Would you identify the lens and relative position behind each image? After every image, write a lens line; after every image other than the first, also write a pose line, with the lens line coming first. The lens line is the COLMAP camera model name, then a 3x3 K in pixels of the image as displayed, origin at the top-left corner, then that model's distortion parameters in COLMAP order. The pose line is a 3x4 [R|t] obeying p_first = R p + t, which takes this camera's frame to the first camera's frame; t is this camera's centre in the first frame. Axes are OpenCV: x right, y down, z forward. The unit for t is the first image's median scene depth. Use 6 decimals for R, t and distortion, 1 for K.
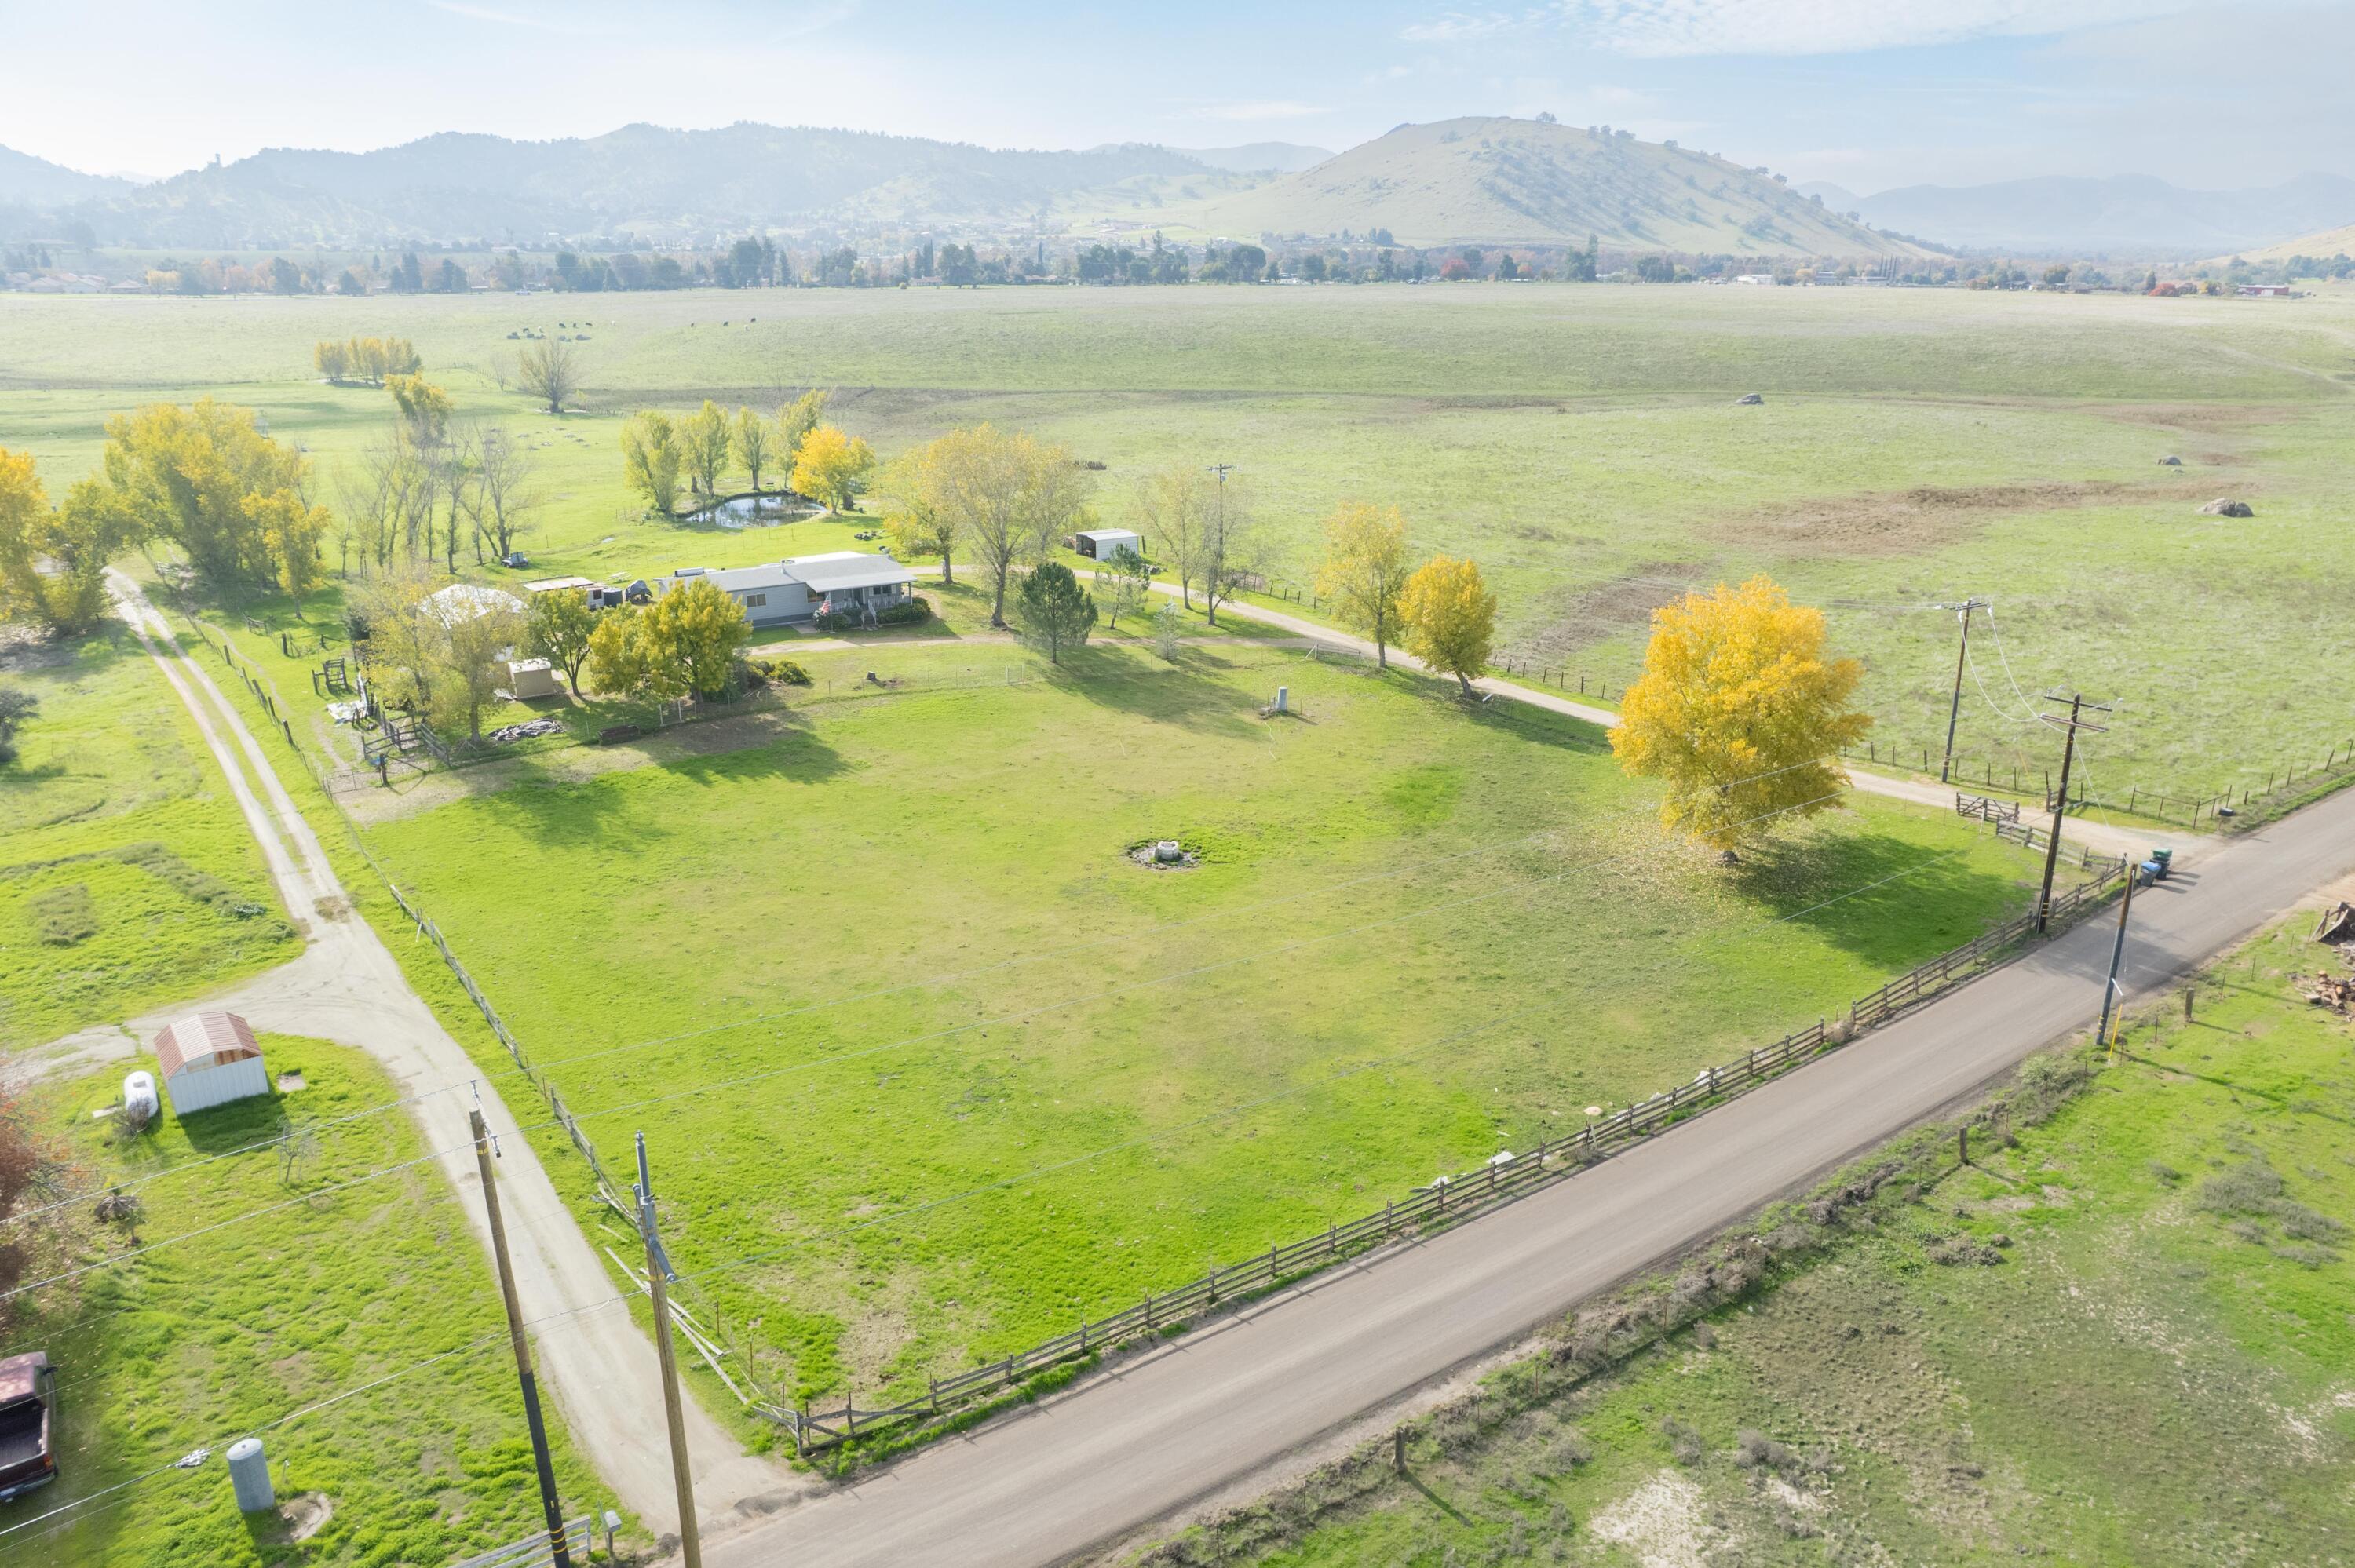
lens RADIAL K [[1650.8, 0, 1176.8], [0, 1650.8, 717.7], [0, 0, 1]] dist [-0.040644, 0.004054]
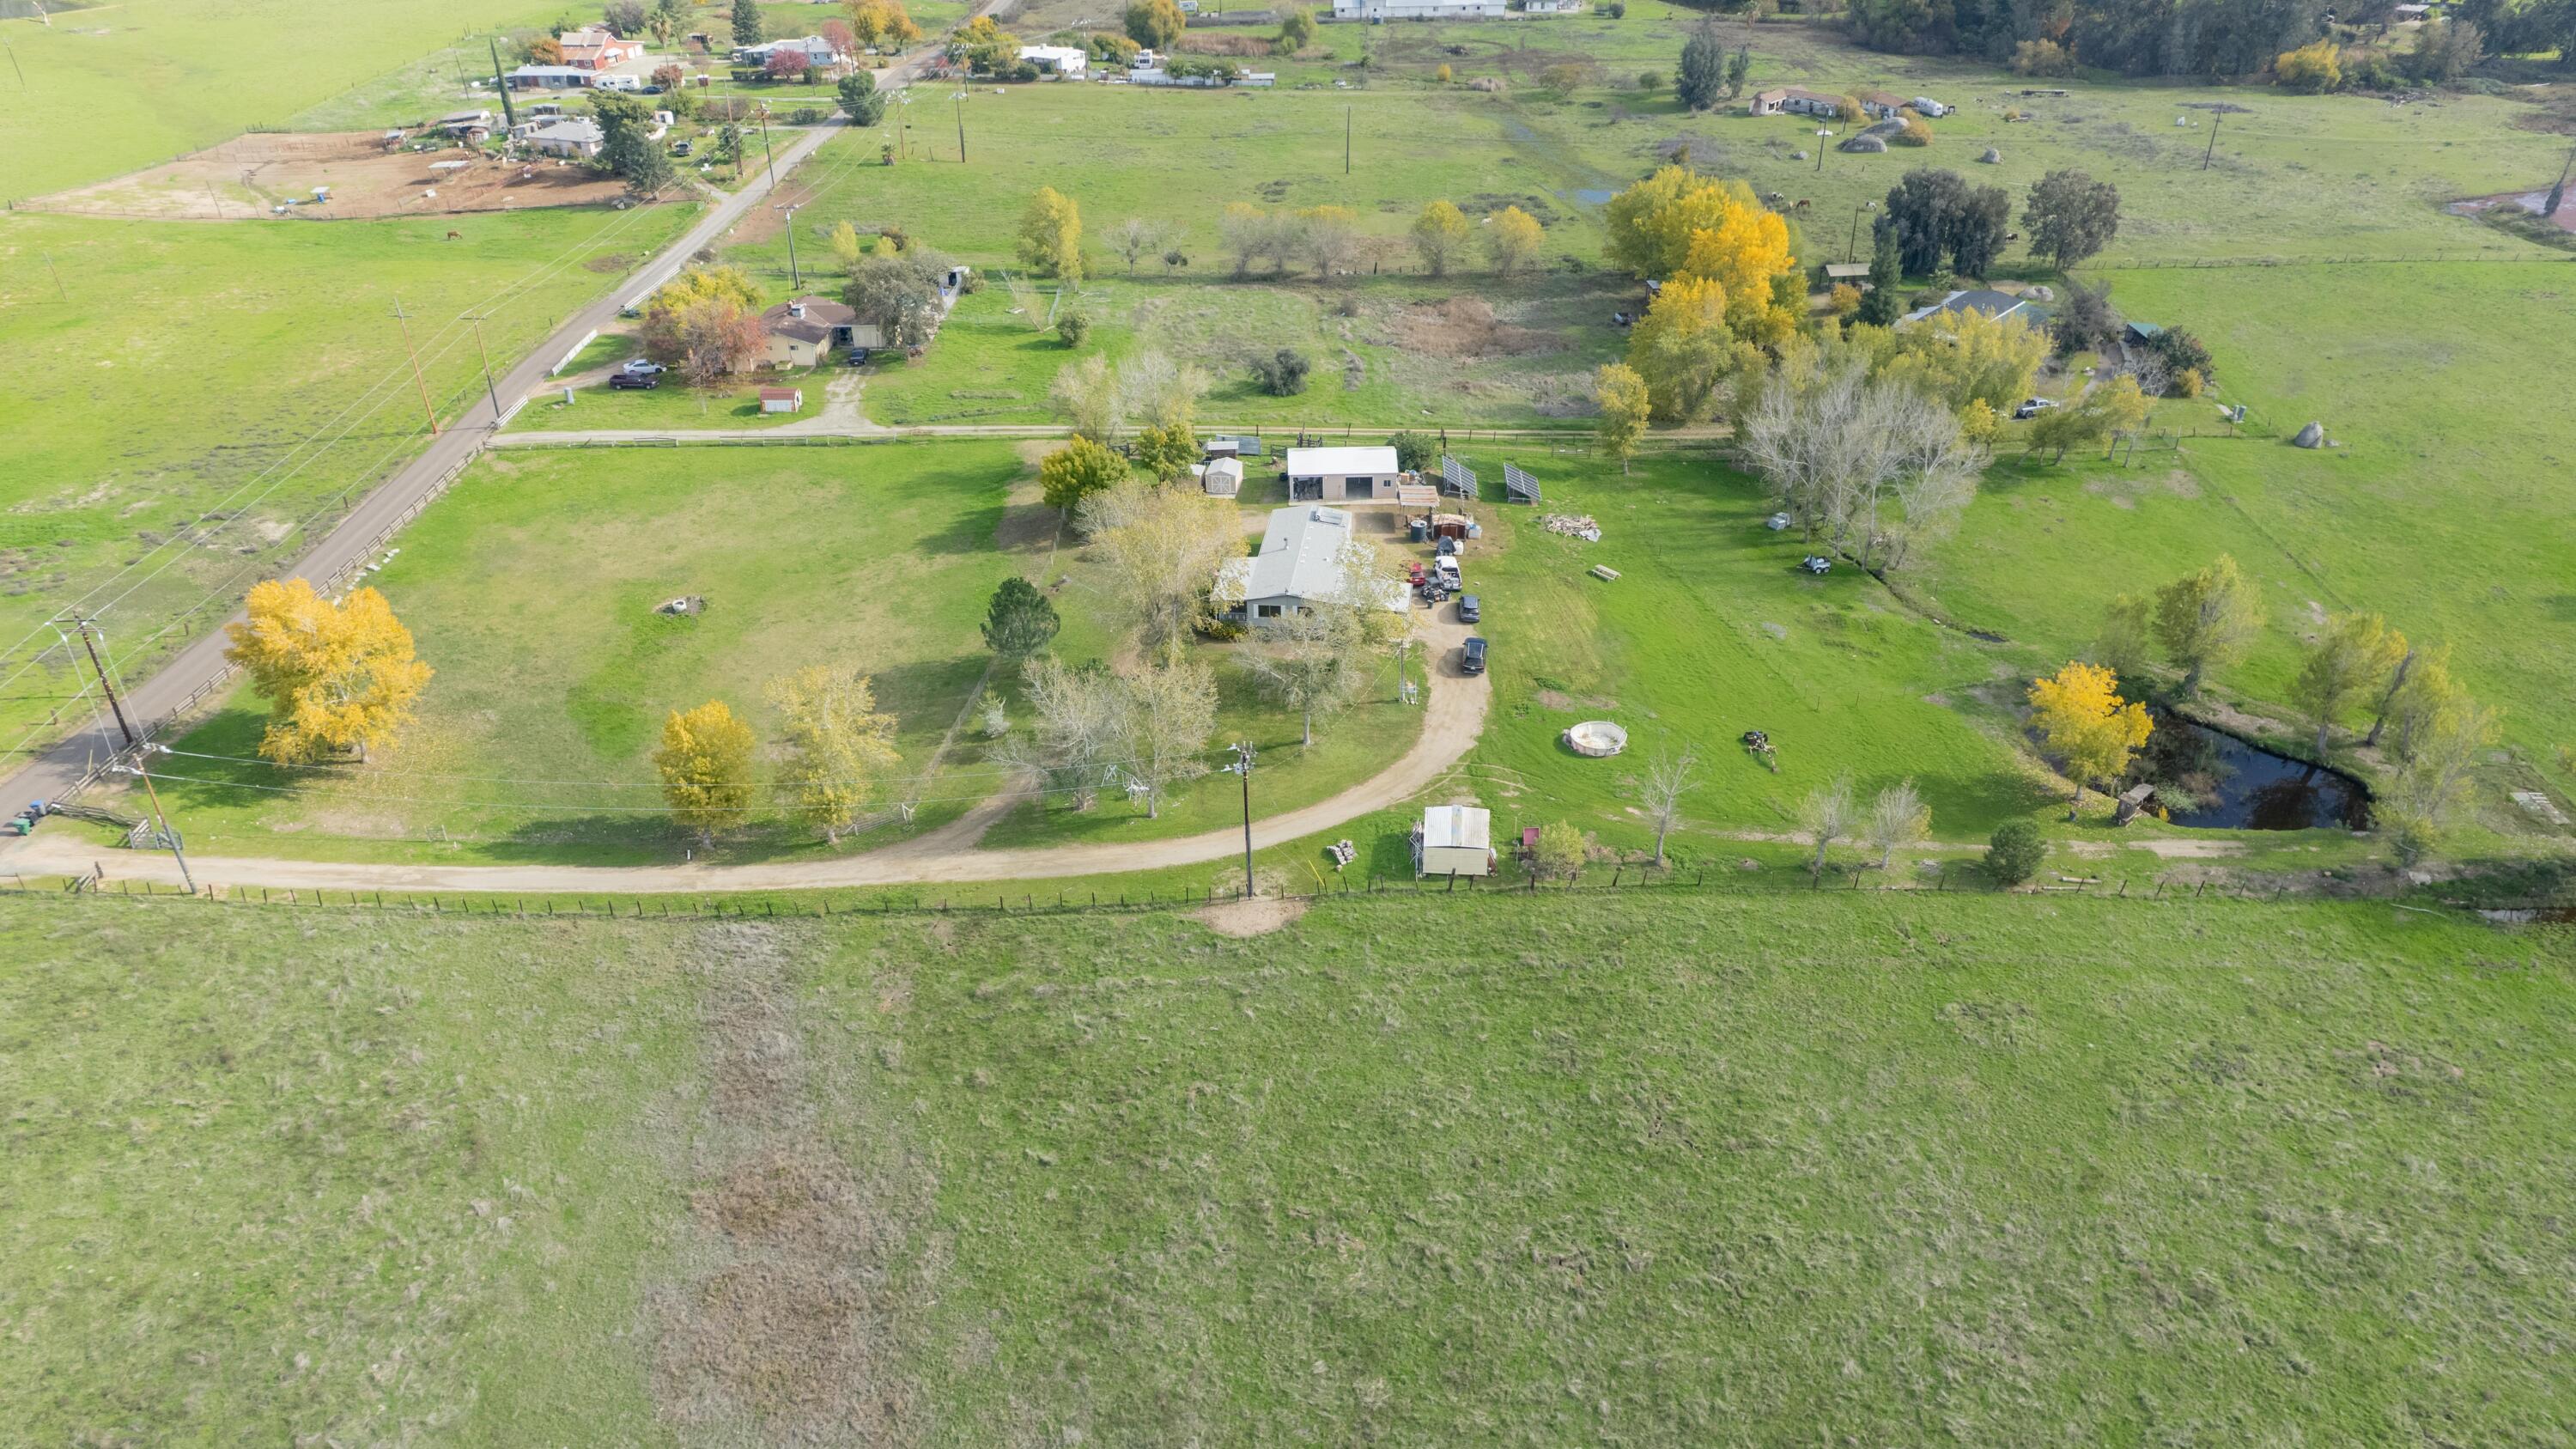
lens RADIAL K [[1657.2, 0, 1288.0], [0, 1657.2, 724.5], [0, 0, 1]] dist [-0.074341, 0.081466]
pose [[-0.588290, 0.423986, -0.688586, 0.559433], [-0.222886, 0.733525, 0.642078, -0.698786], [0.777327, 0.531204, -0.337025, 1.417076]]
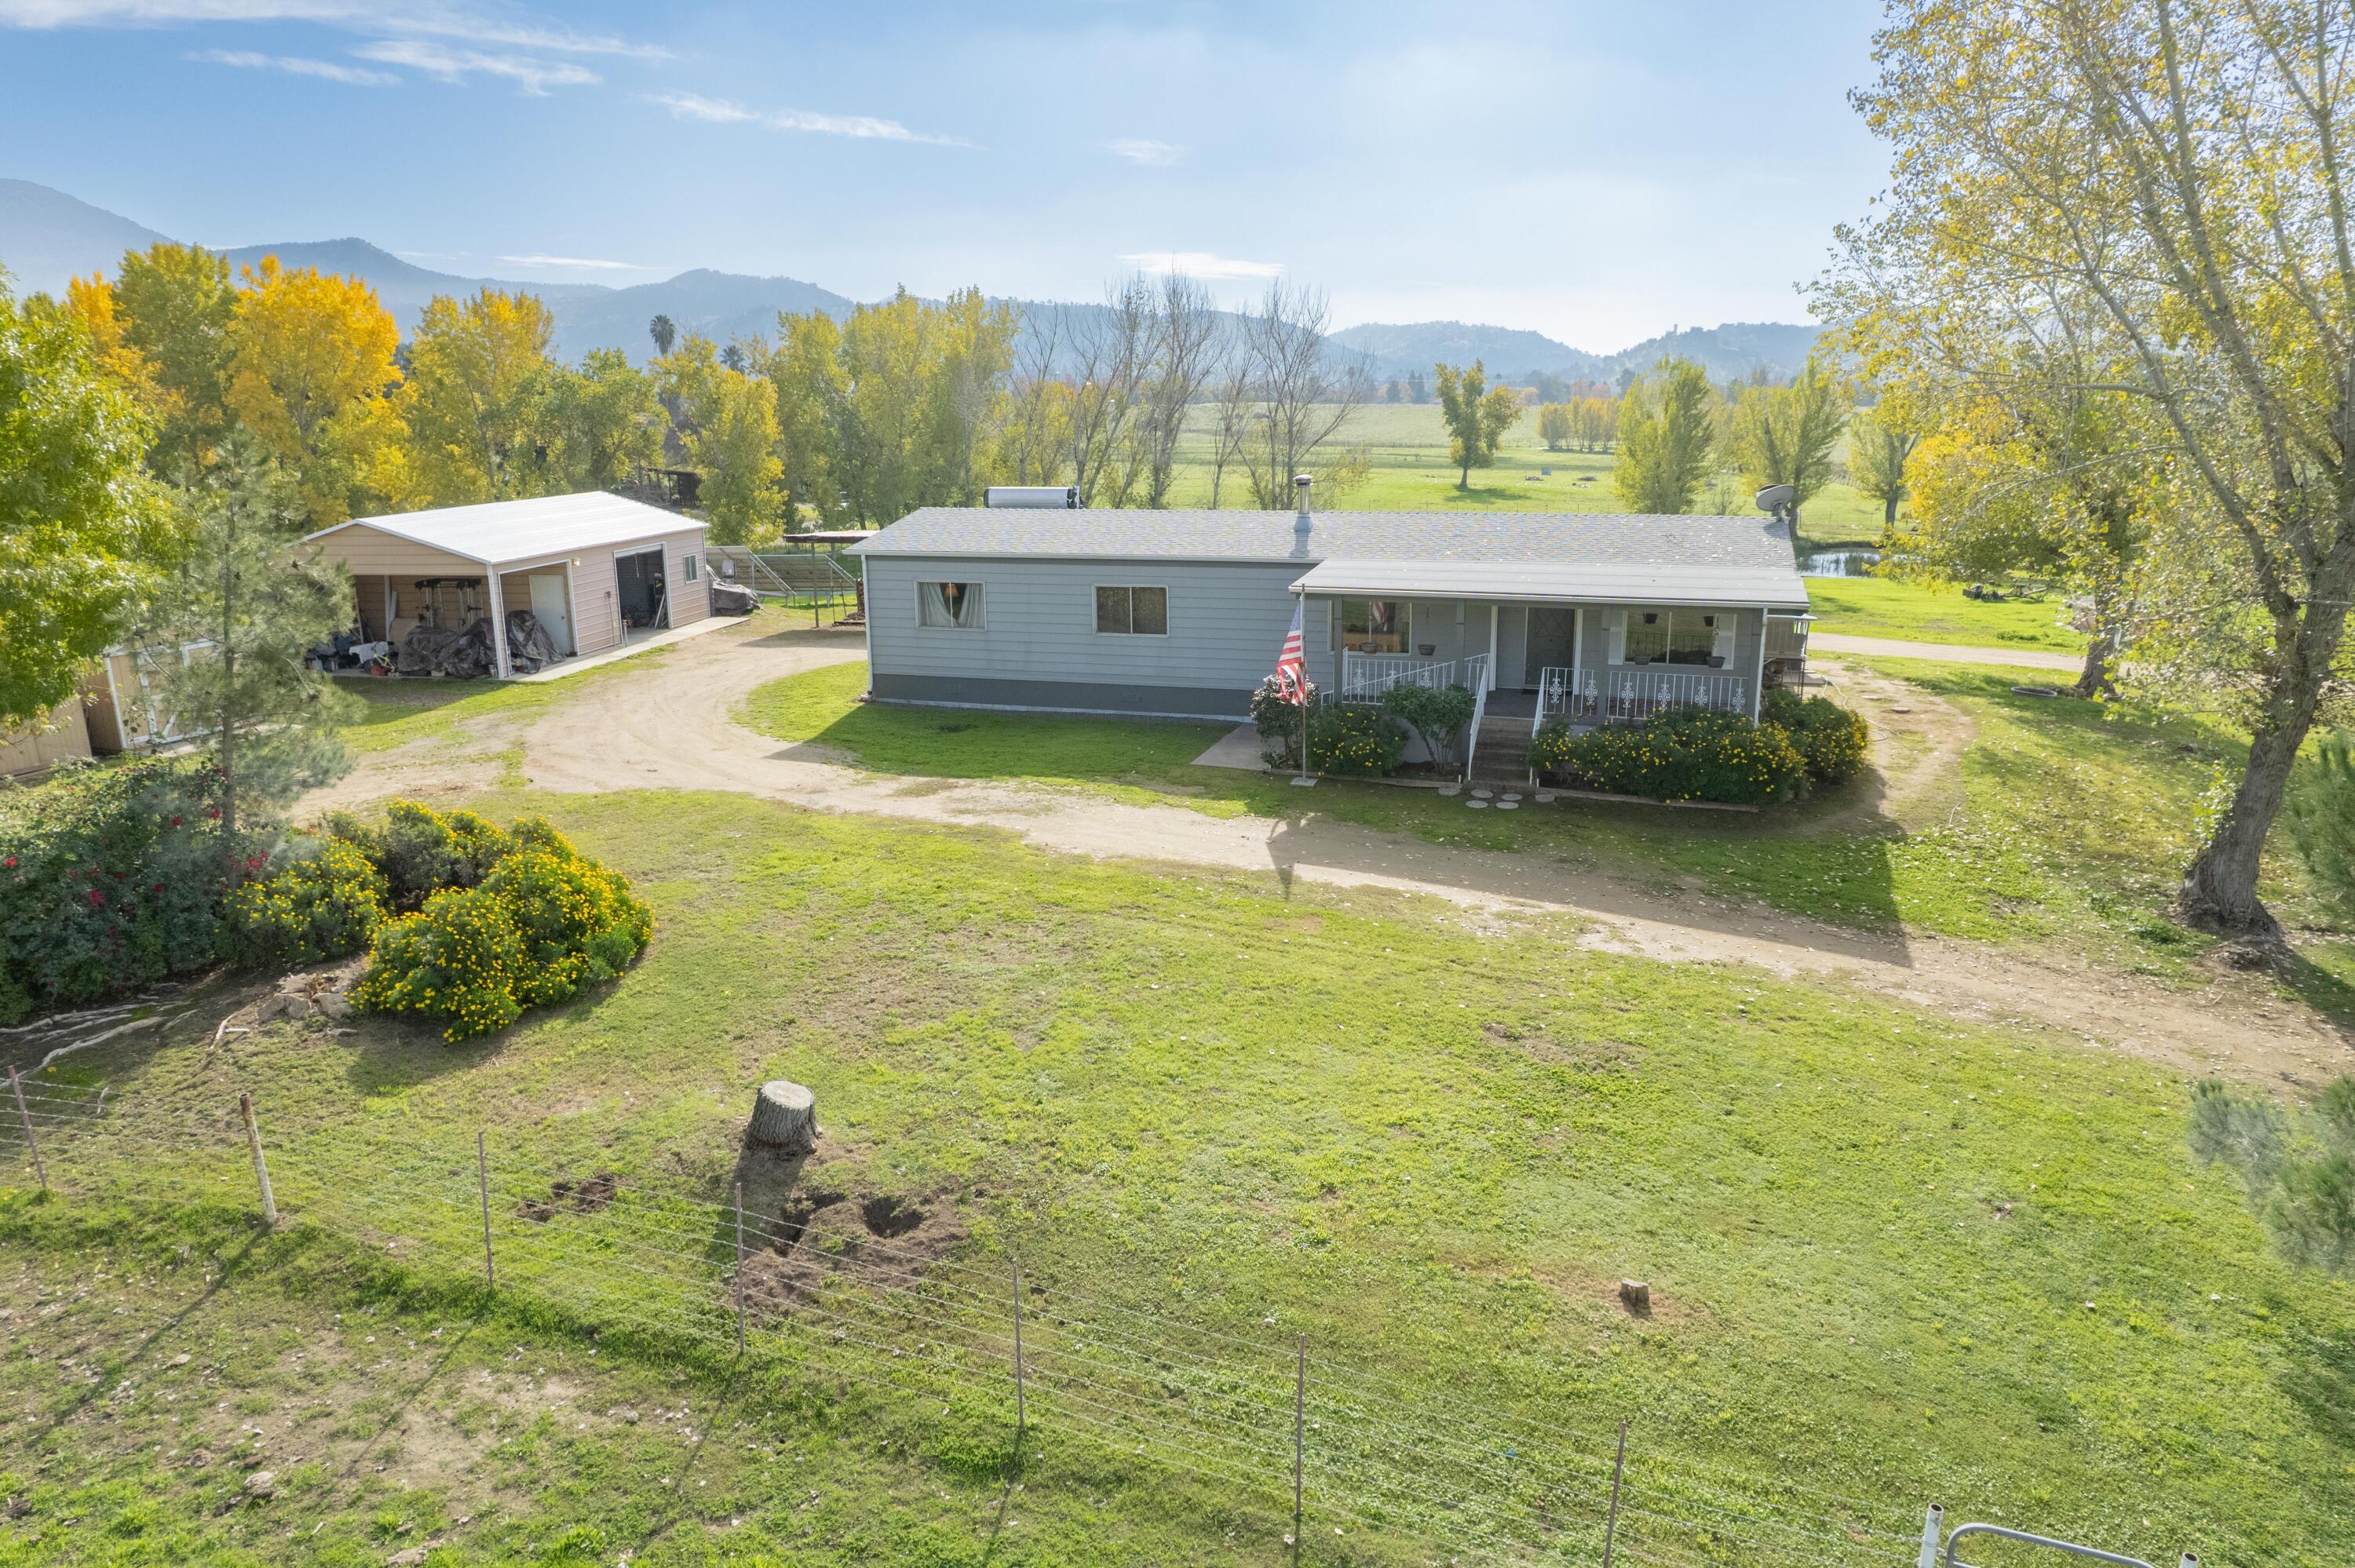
lens RADIAL K [[1548.1, 0, 1202.3], [0, 1548.1, 749.7], [0, 0, 1]] dist [-0.071670, 0.076208]
pose [[0.685709, 0.154820, -0.711220, -0.071451], [-0.204400, 0.978757, 0.015989, -0.054329], [0.698587, 0.134410, 0.702788, 0.816669]]
